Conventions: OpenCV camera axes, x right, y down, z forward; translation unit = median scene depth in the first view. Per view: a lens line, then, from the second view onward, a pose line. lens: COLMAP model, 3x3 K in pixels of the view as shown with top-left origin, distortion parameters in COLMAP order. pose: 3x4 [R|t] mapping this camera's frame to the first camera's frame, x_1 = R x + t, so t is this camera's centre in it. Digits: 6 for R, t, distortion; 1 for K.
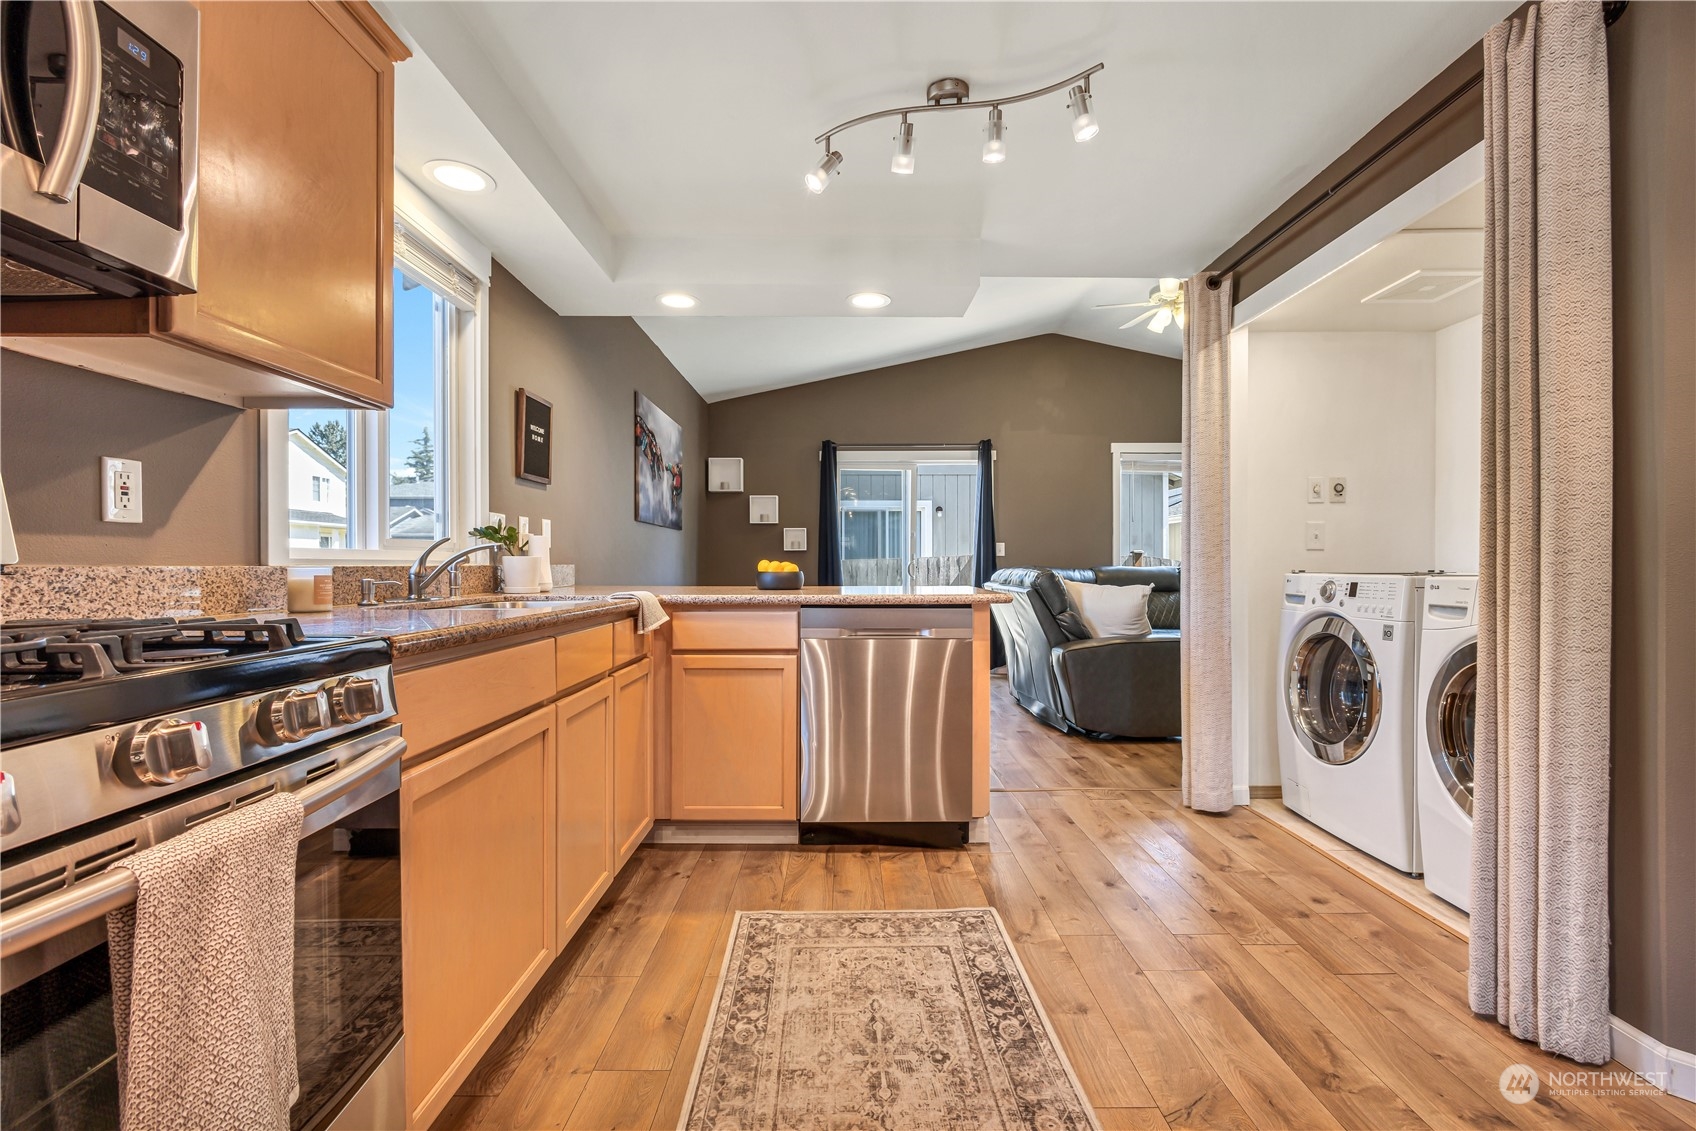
lens RADIAL K [[729.9, 0, 847.8], [0, 729.9, 570.1], [0, 0, 1]] dist [-0.000518, -0.000022]
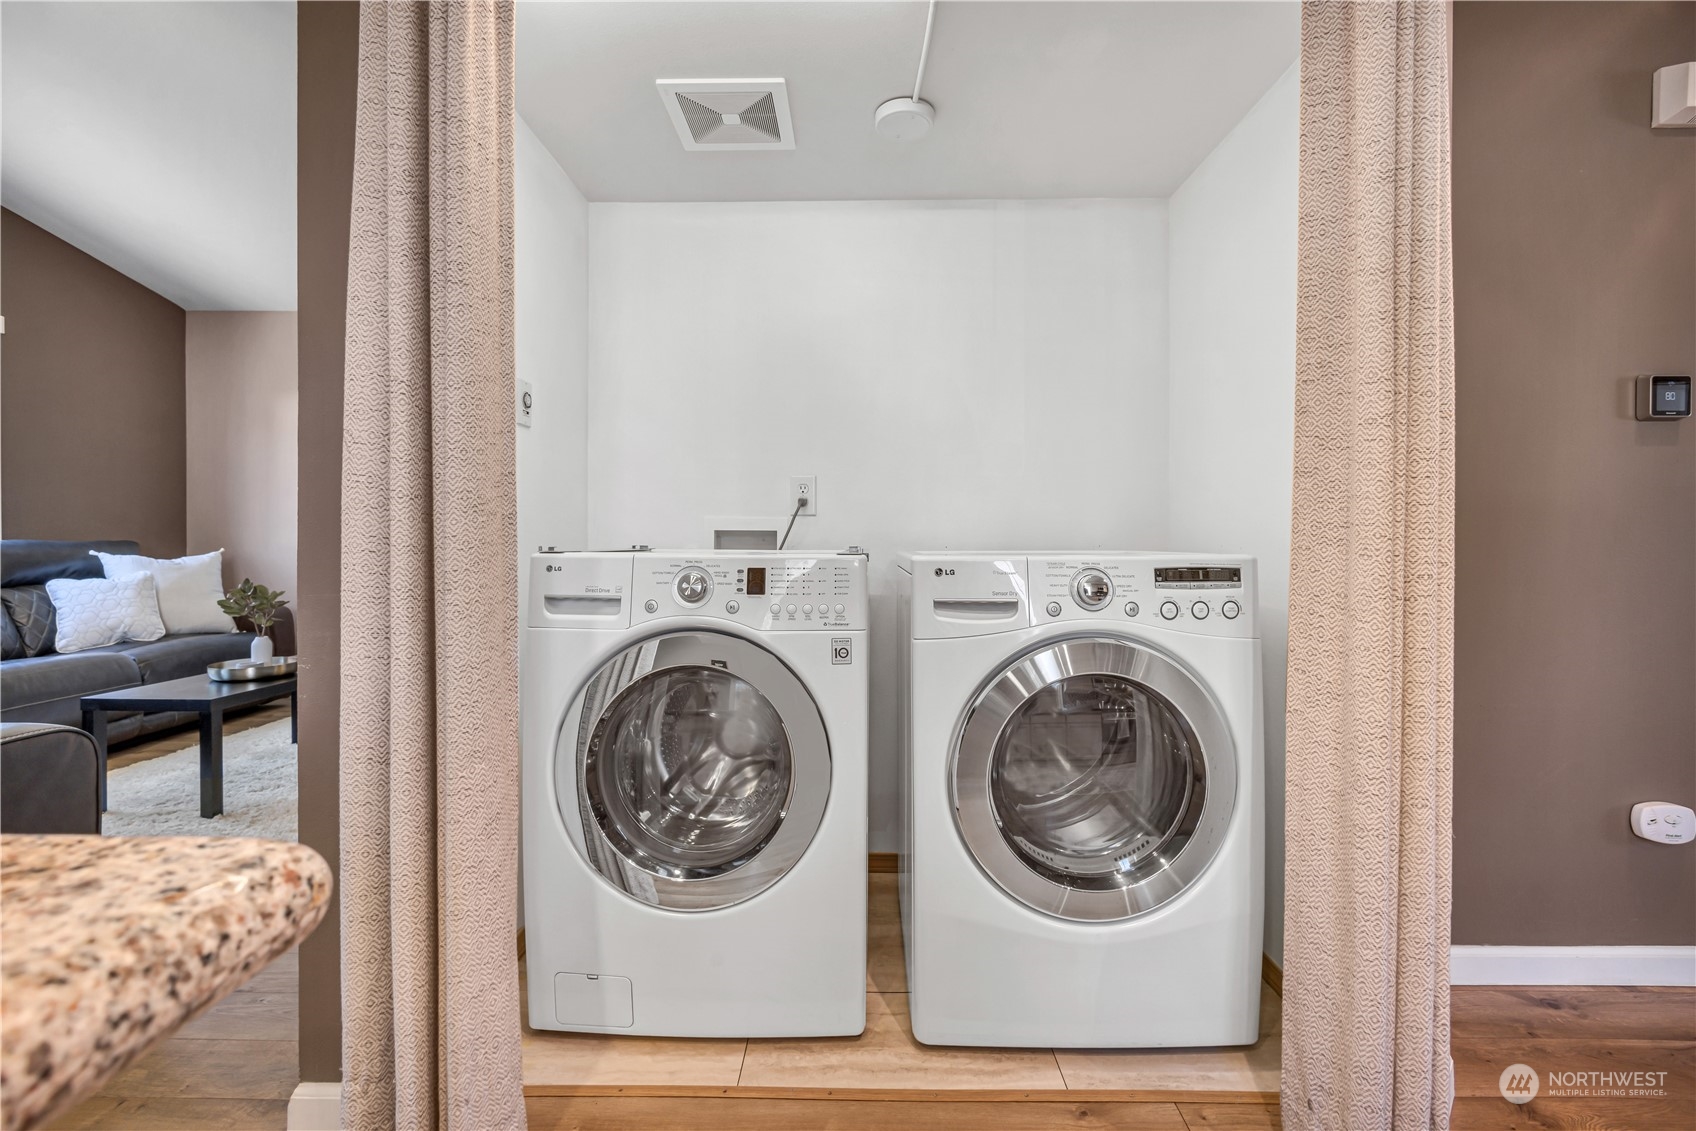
lens RADIAL K [[749.6, 0, 855.8], [0, 749.6, 551.3], [0, 0, 1]] dist [-0.001571, -0.000123]
pose [[0.018230, -0.007161, 0.999808, 0.117836], [0.005030, 0.999962, 0.007071, 0.000340], [-0.999821, 0.004900, 0.018266, 0.877218]]
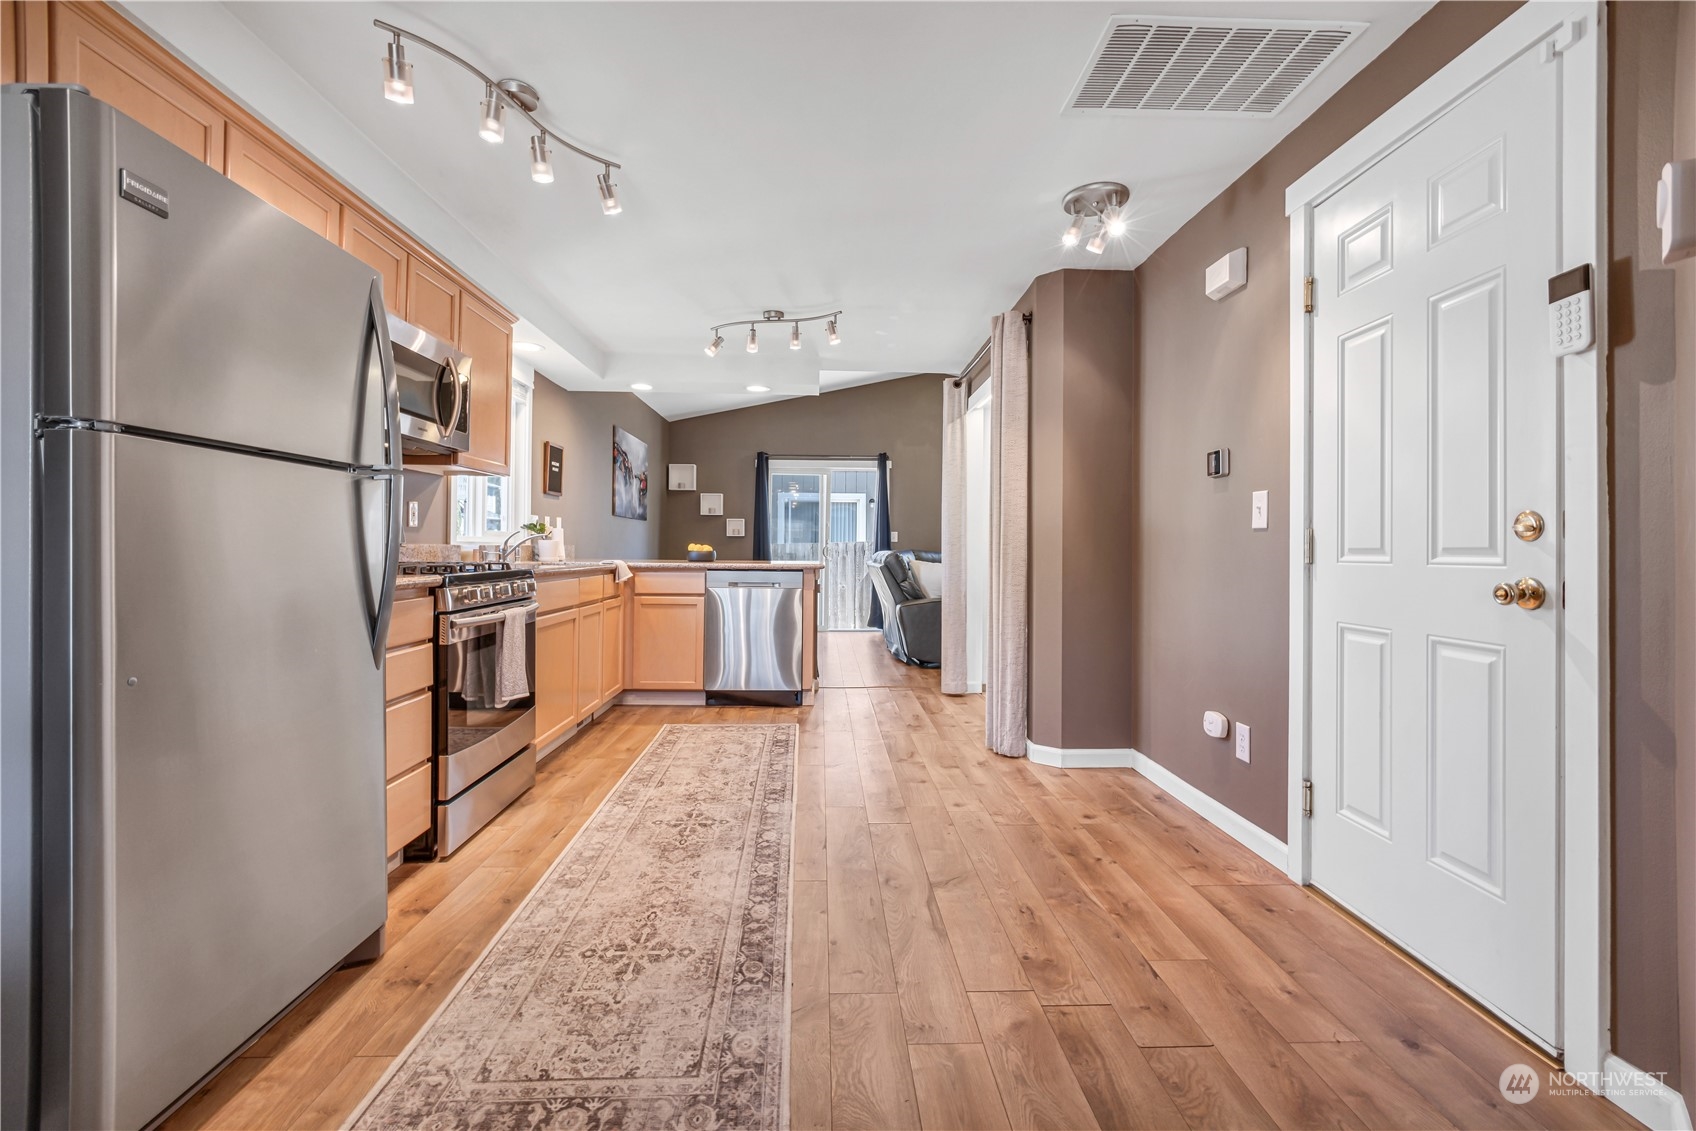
lens RADIAL K [[733.4, 0, 843.1], [0, 733.4, 546.2], [0, 0, 1]] dist [-0.001241, -0.000185]
pose [[0.999573, 0.010218, 0.027393, 0.210304], [-0.009940, 0.999898, -0.010254, 0.006223], [-0.027495, 0.009978, 0.999572, -0.775518]]
